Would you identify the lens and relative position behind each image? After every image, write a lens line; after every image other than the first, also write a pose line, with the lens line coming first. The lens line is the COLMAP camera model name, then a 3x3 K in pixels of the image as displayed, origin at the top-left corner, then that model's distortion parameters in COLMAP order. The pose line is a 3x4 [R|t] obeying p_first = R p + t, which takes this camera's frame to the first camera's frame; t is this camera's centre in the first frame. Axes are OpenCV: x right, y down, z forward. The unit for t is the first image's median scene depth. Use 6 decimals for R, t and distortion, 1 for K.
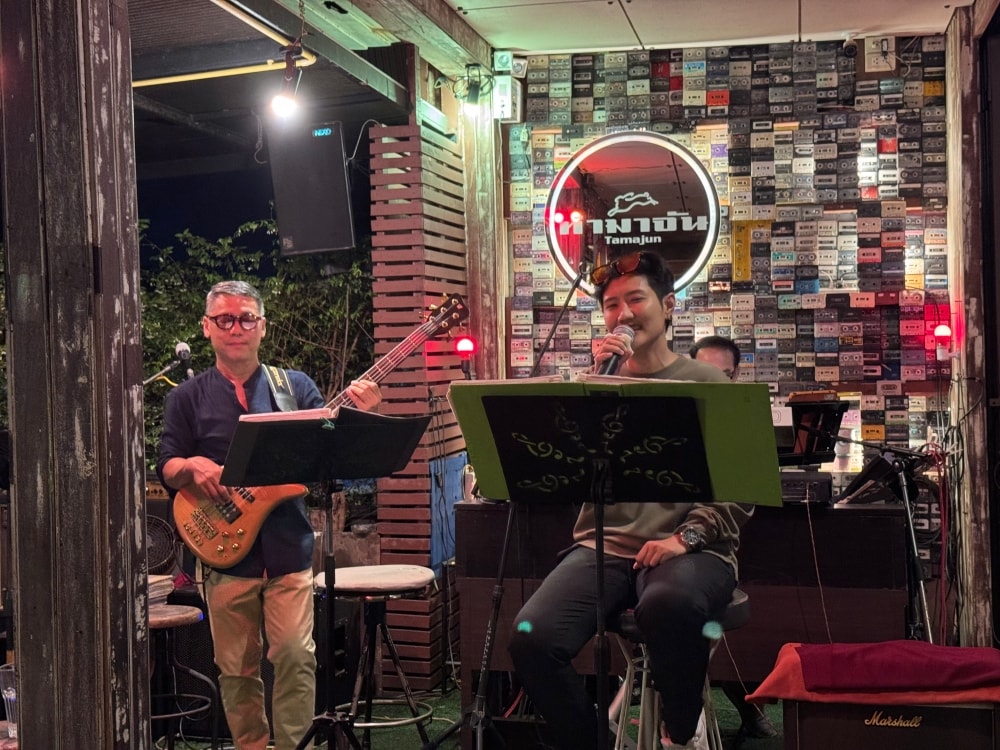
lens RADIAL K [[1378.8, 0, 499.0], [0, 1378.8, 372.3], [0, 0, 1]] dist [0.103900, 0.000000]
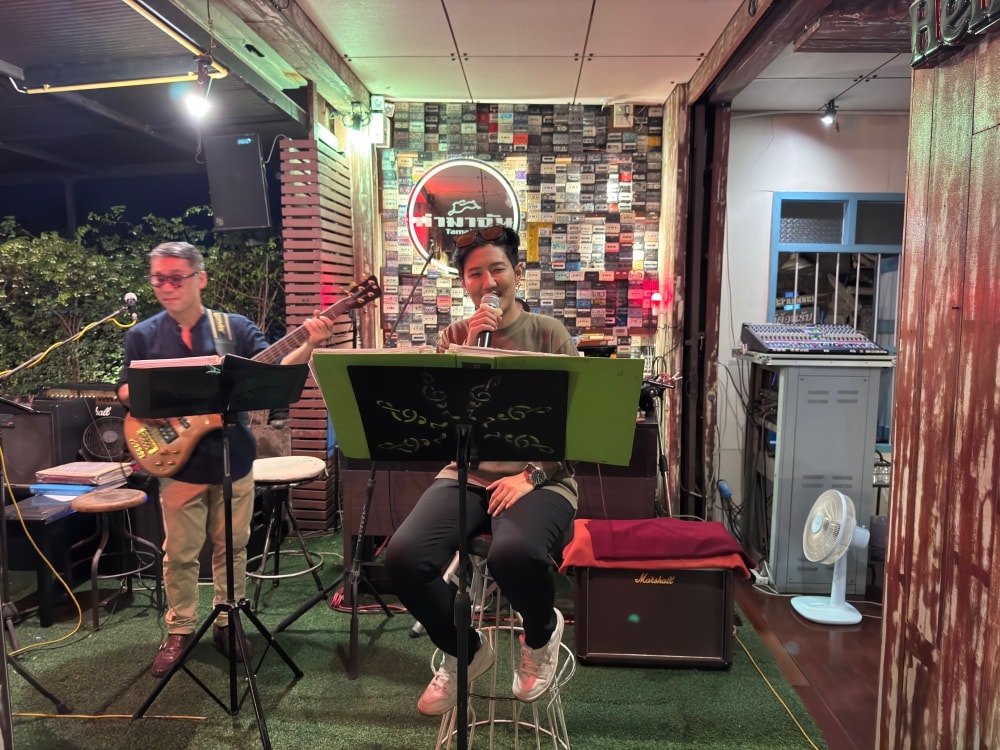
lens RADIAL K [[705.6, 0, 495.1], [0, 705.6, 385.3], [0, 0, 1]] dist [0.069629, -0.013286]
pose [[0.986977, 0.003371, 0.160829, 0.005261], [-0.020431, 0.994311, 0.104541, -0.009542], [-0.159561, -0.106465, 0.981430, 0.212096]]
